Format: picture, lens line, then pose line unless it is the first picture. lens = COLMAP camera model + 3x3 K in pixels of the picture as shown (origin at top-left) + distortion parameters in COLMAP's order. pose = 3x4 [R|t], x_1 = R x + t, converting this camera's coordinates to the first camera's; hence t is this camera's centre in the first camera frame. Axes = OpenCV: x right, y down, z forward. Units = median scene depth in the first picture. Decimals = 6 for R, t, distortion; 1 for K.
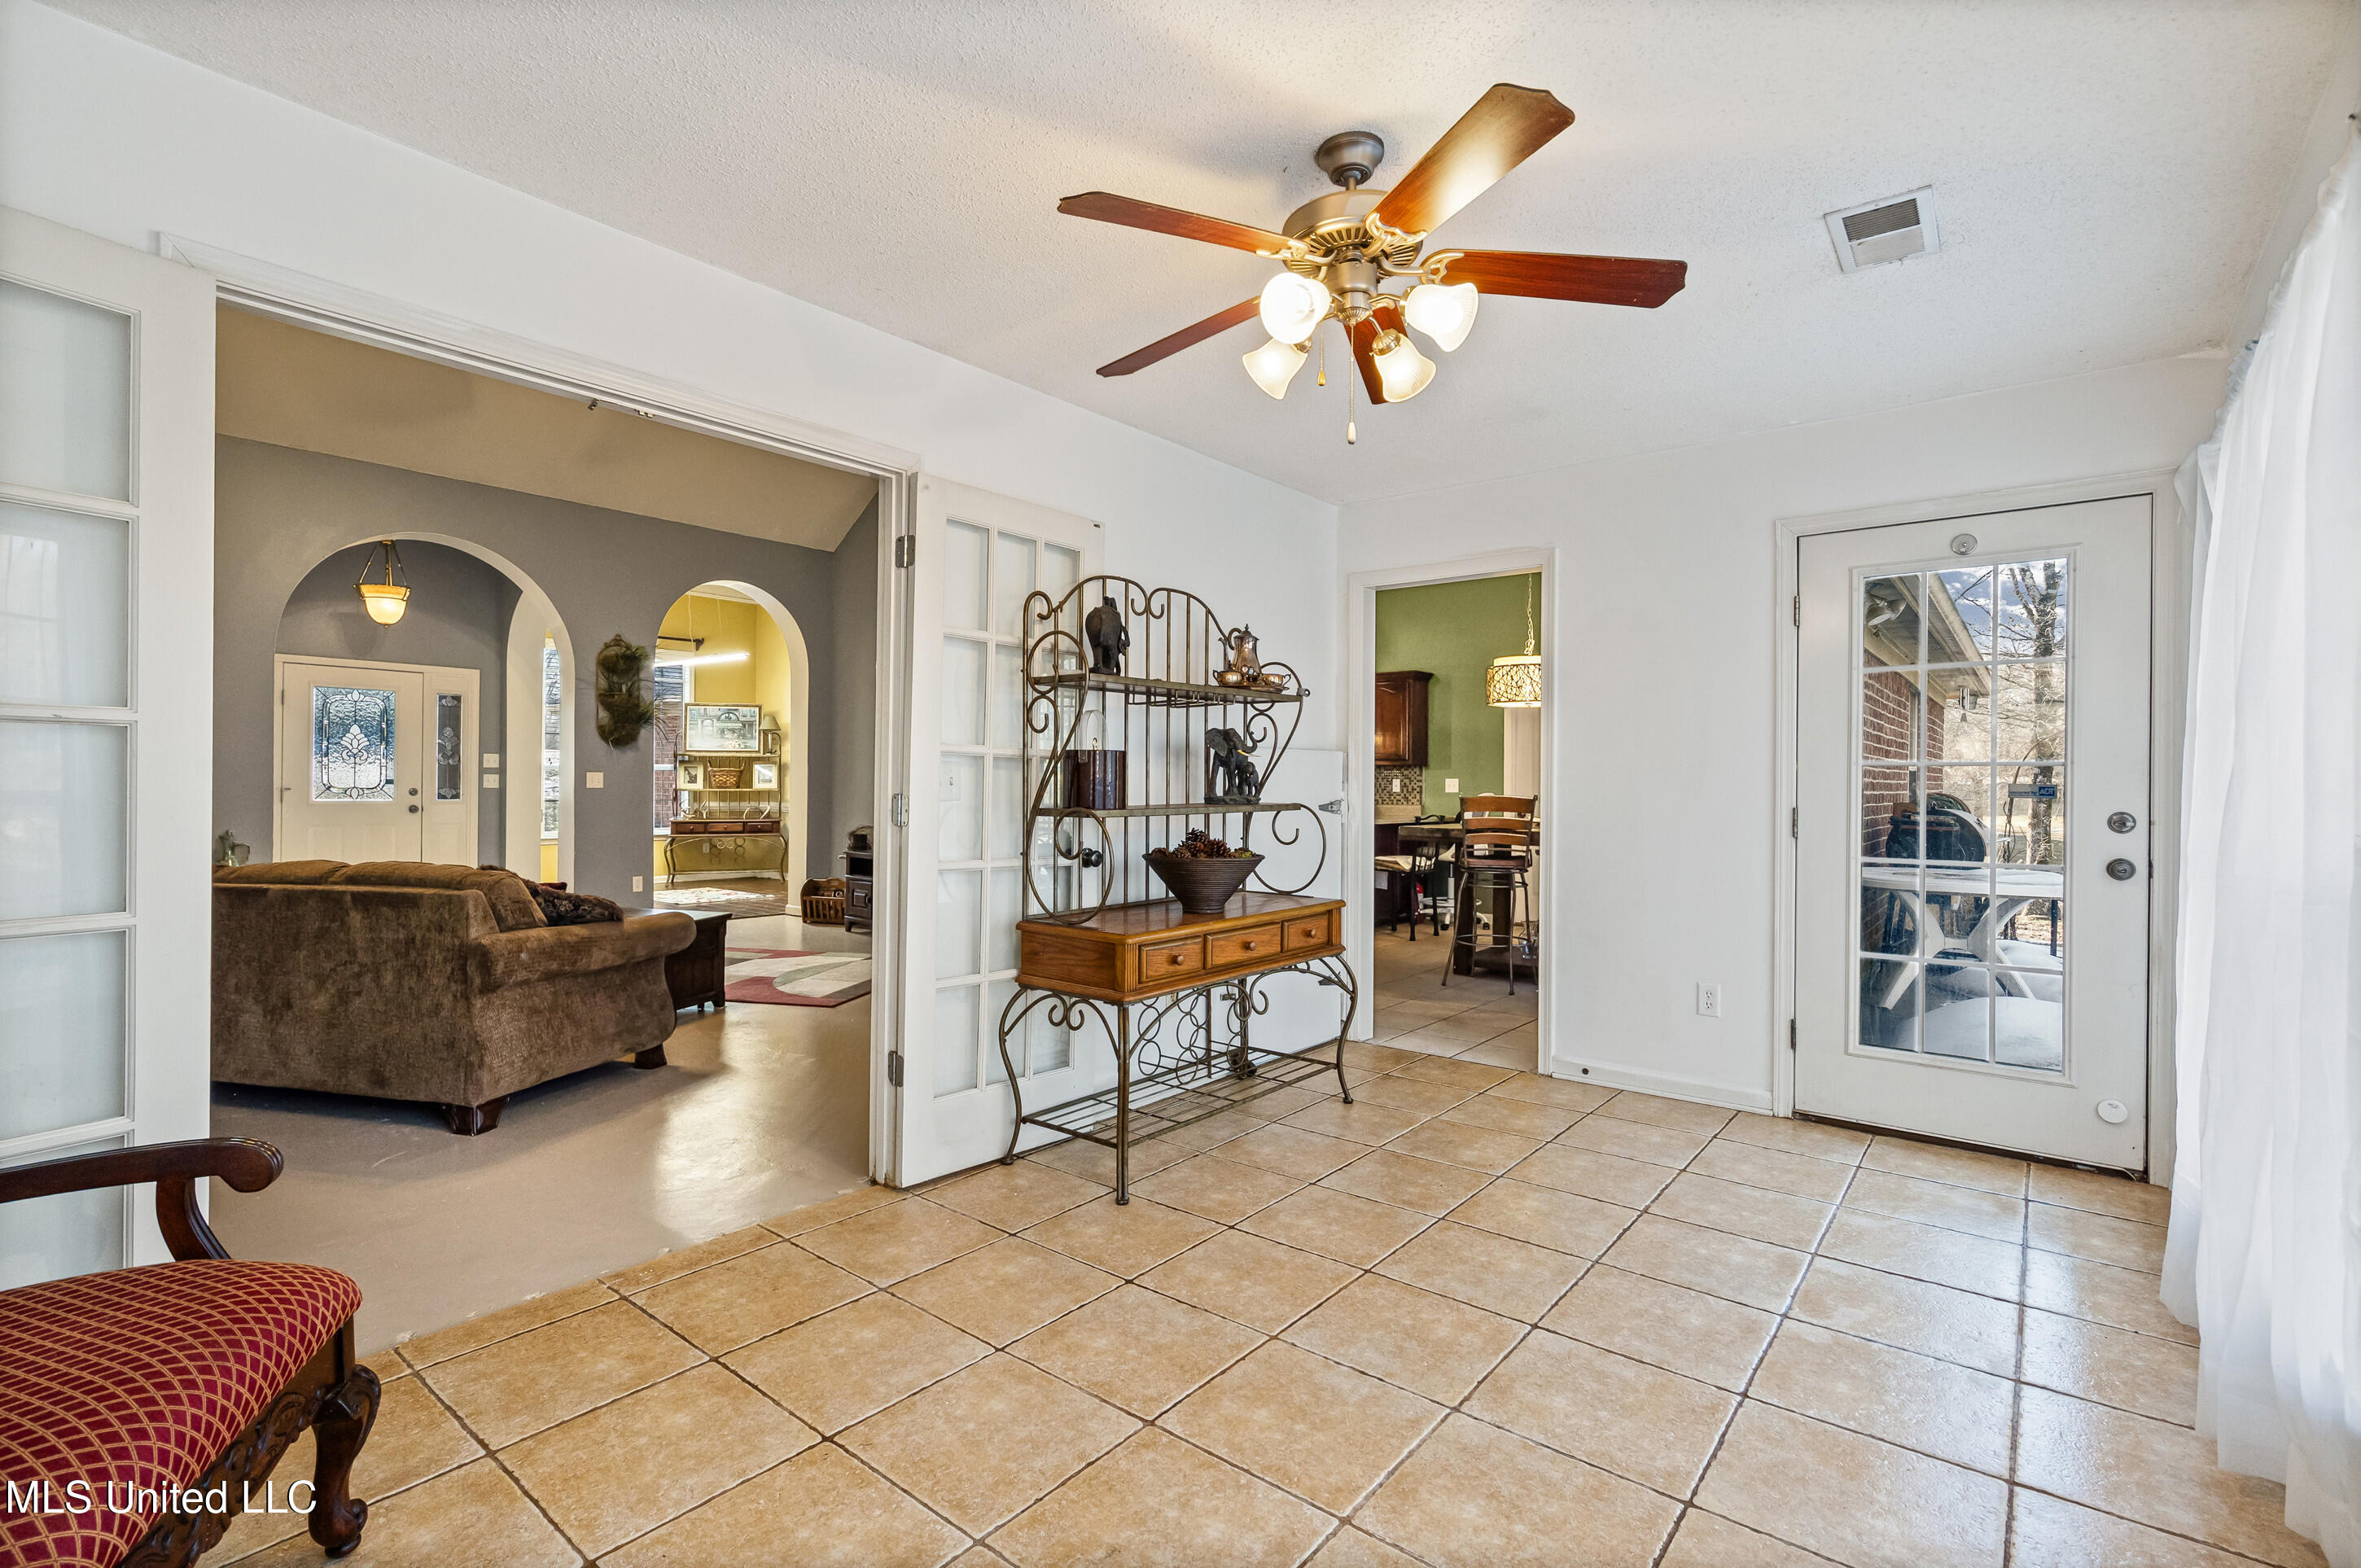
lens RADIAL K [[1091.8, 0, 1163.9], [0, 1091.8, 786.0], [0, 0, 1]] dist [0.011662, 0.001060]
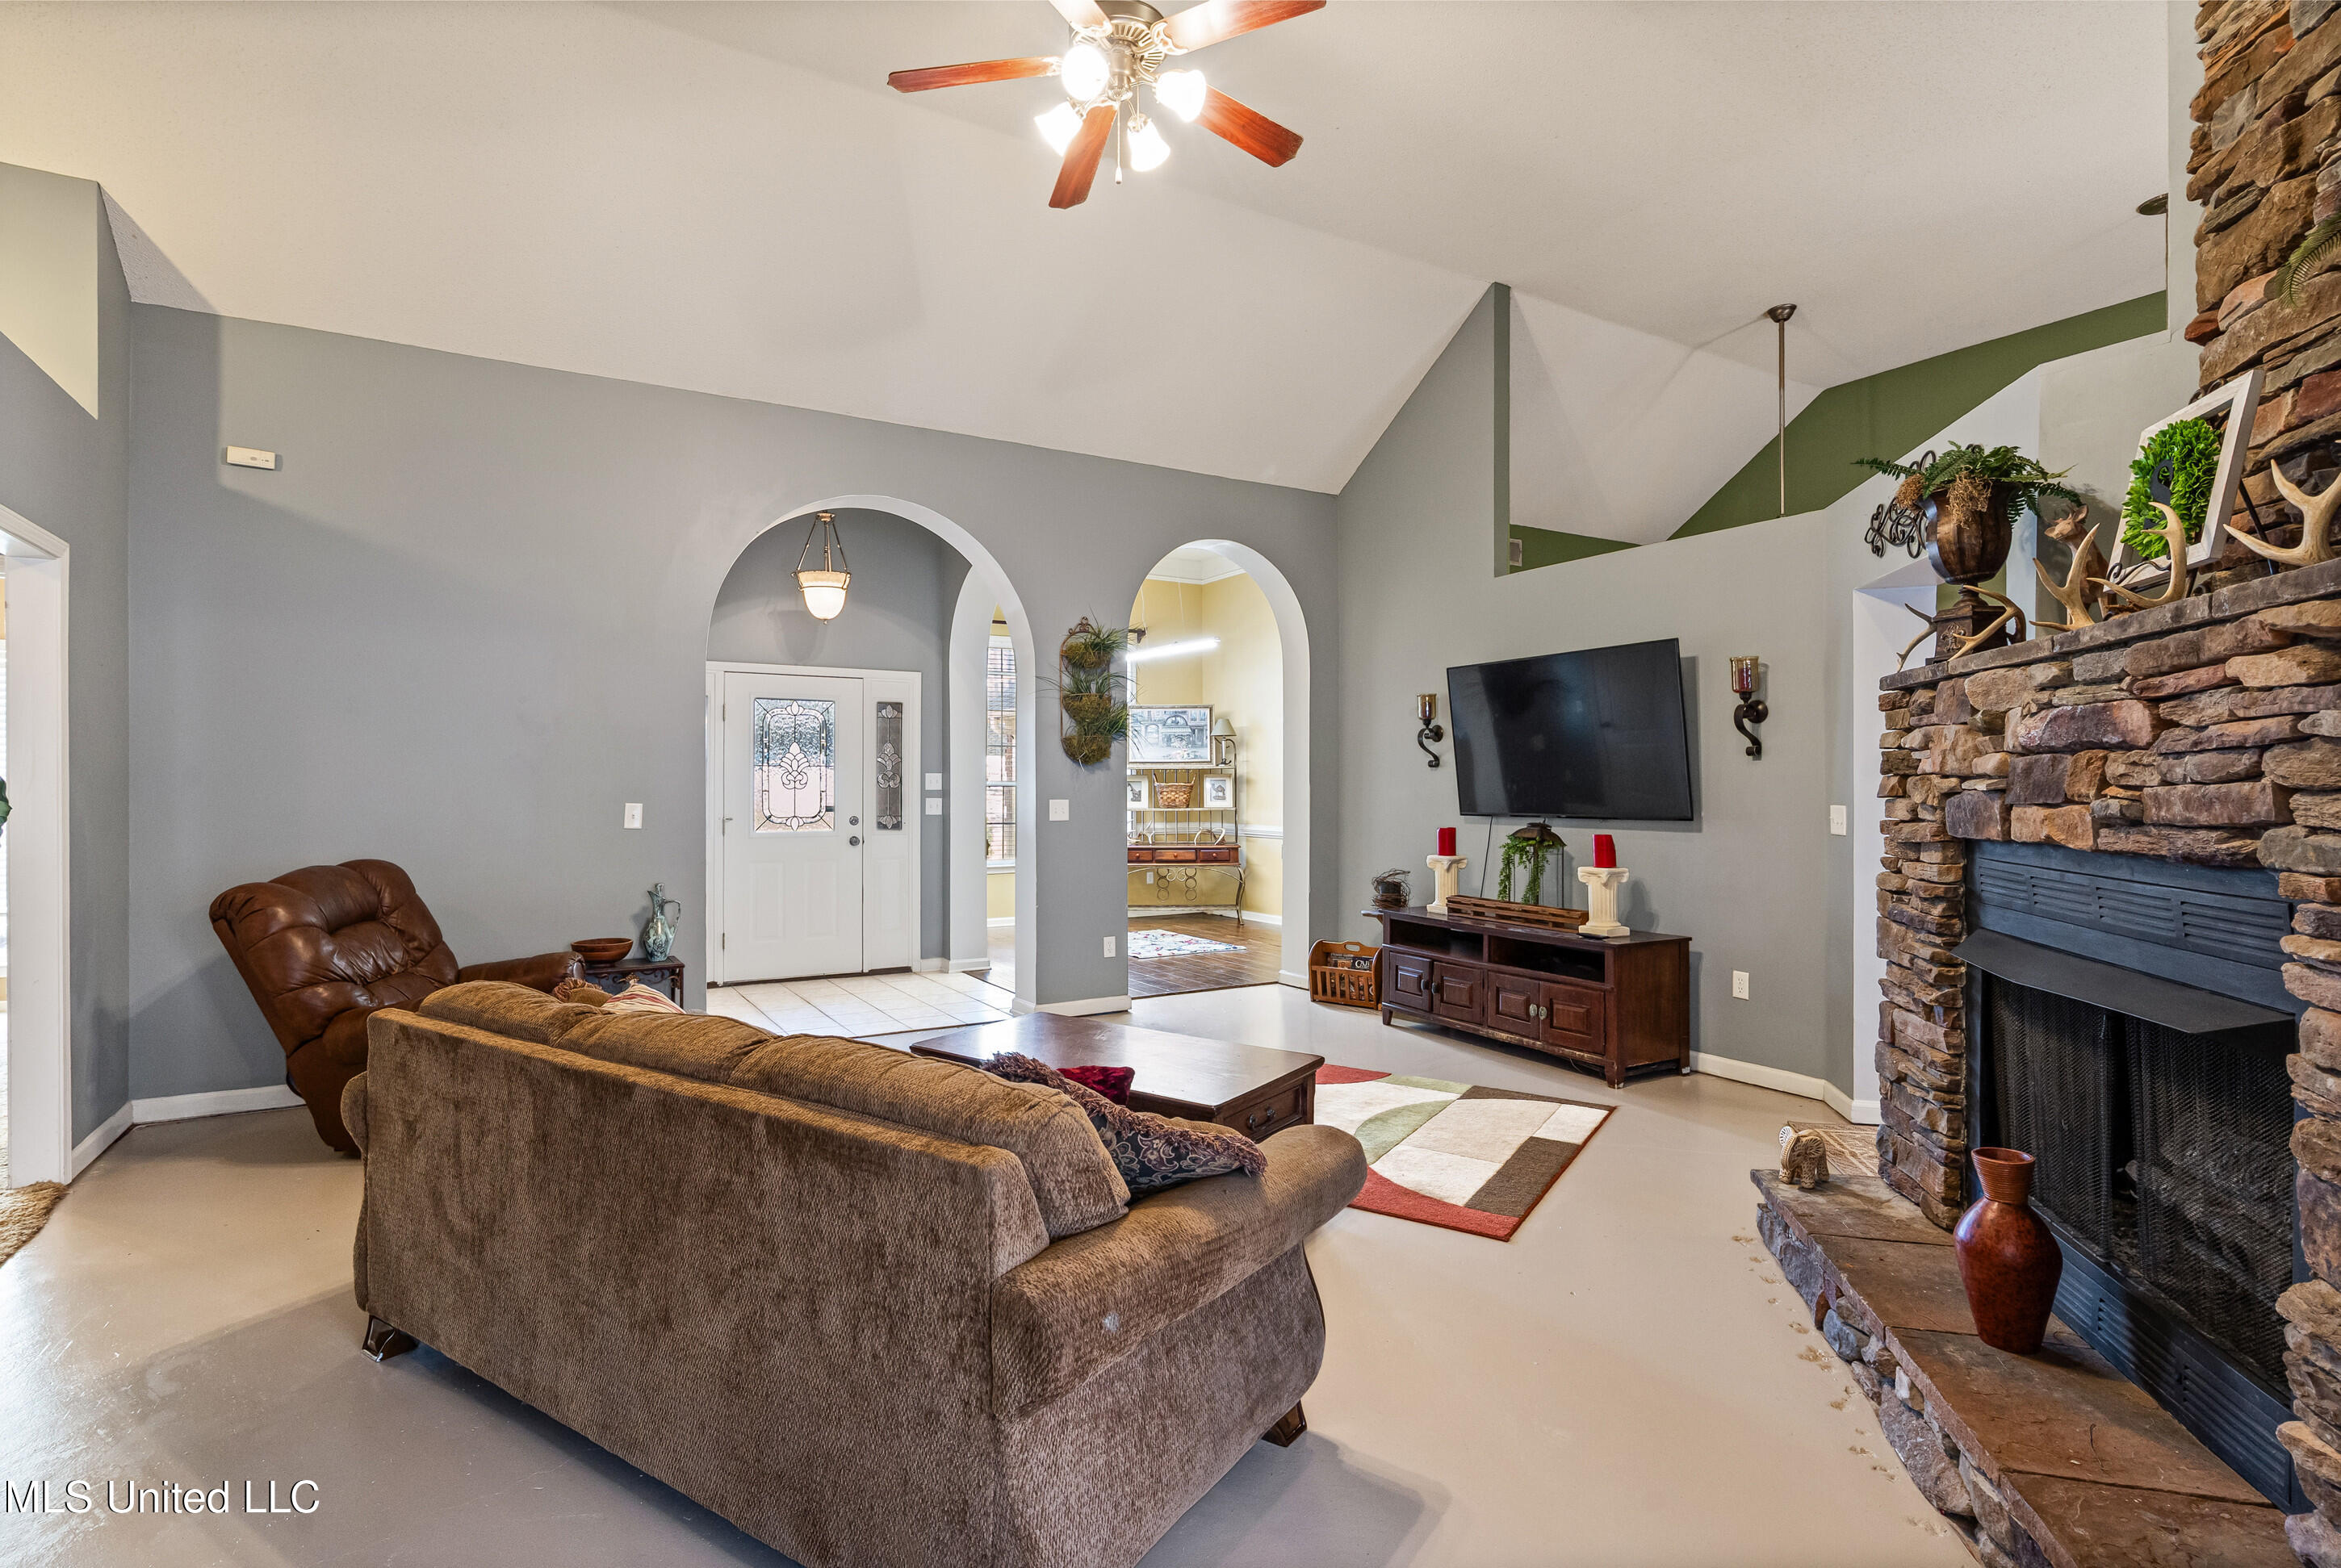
lens RADIAL K [[1134.3, 0, 1180.0], [0, 1134.3, 786.6], [0, 0, 1]] dist [0.003266, 0.000668]
pose [[0.951207, -0.005243, -0.308510, -0.184445], [0.005907, 0.999982, 0.001217, -0.020665], [0.308498, -0.002980, 0.951220, 0.260531]]
